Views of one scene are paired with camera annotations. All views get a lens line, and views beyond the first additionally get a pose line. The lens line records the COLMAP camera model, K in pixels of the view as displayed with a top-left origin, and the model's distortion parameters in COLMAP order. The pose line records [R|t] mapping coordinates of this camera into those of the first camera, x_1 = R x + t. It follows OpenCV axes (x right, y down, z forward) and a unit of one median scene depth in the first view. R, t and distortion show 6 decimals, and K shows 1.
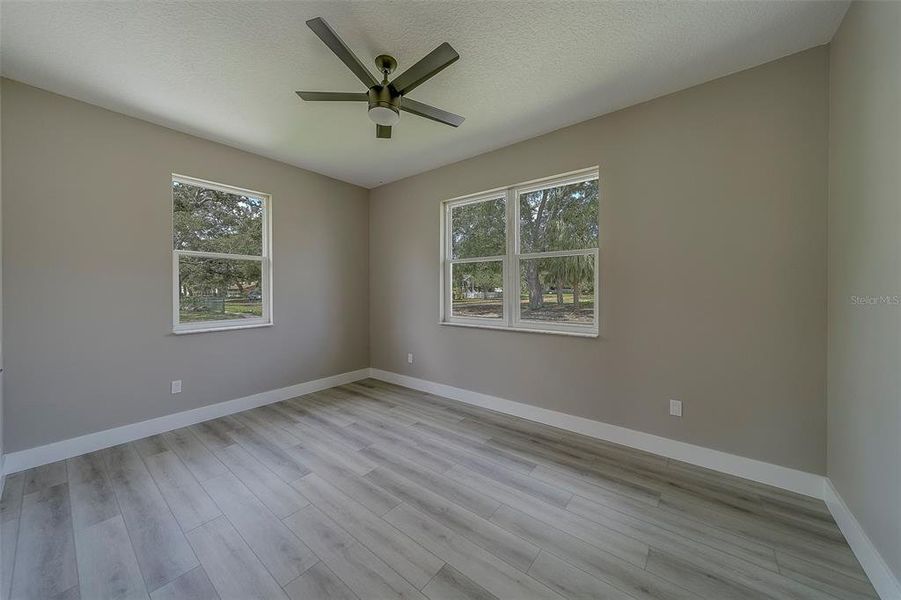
lens RADIAL K [[320.2, 0, 456.5], [0, 320.2, 292.4], [0, 0, 1]] dist [0.006512, -0.000037]
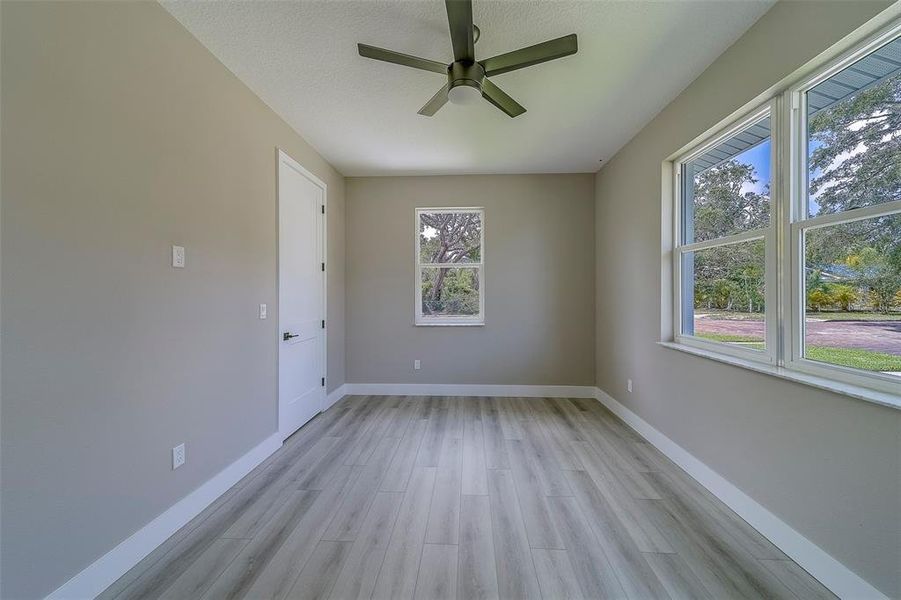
lens RADIAL K [[329.2, 0, 452.2], [0, 329.2, 292.9], [0, 0, 1]] dist [0.000654, 0.000008]
pose [[0.571190, 0.000334, -0.820818, 0.376572], [-0.009002, 0.999942, -0.005858, -0.000391], [0.820769, 0.010735, 0.571160, 0.351446]]
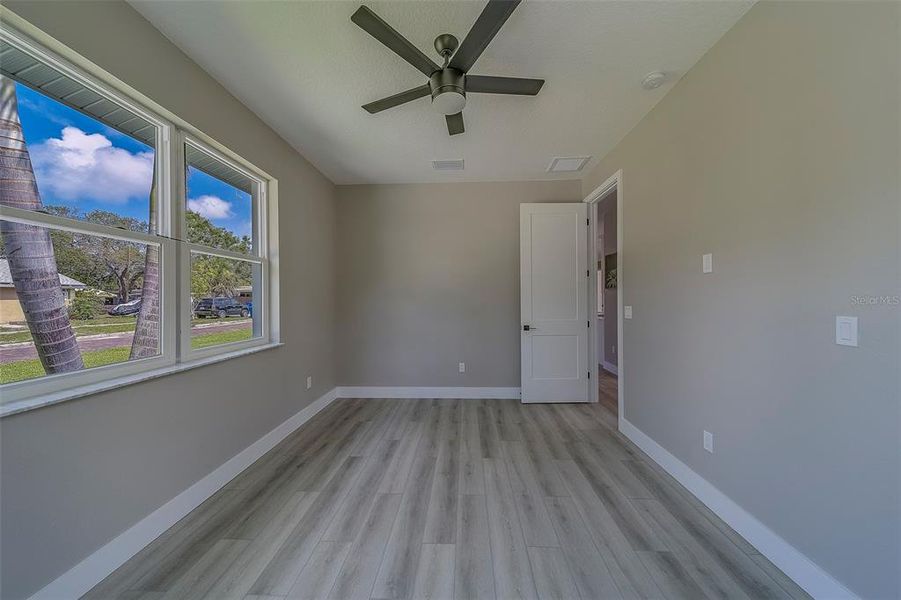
lens RADIAL K [[314.9, 0, 443.2], [0, 314.9, 299.3], [0, 0, 1]] dist [0.000482, -0.000015]
pose [[-0.555387, 0.004262, 0.831581, -0.723252], [0.015179, 0.999872, 0.005013, -0.003768], [-0.831454, 0.015407, -0.555381, 1.153029]]
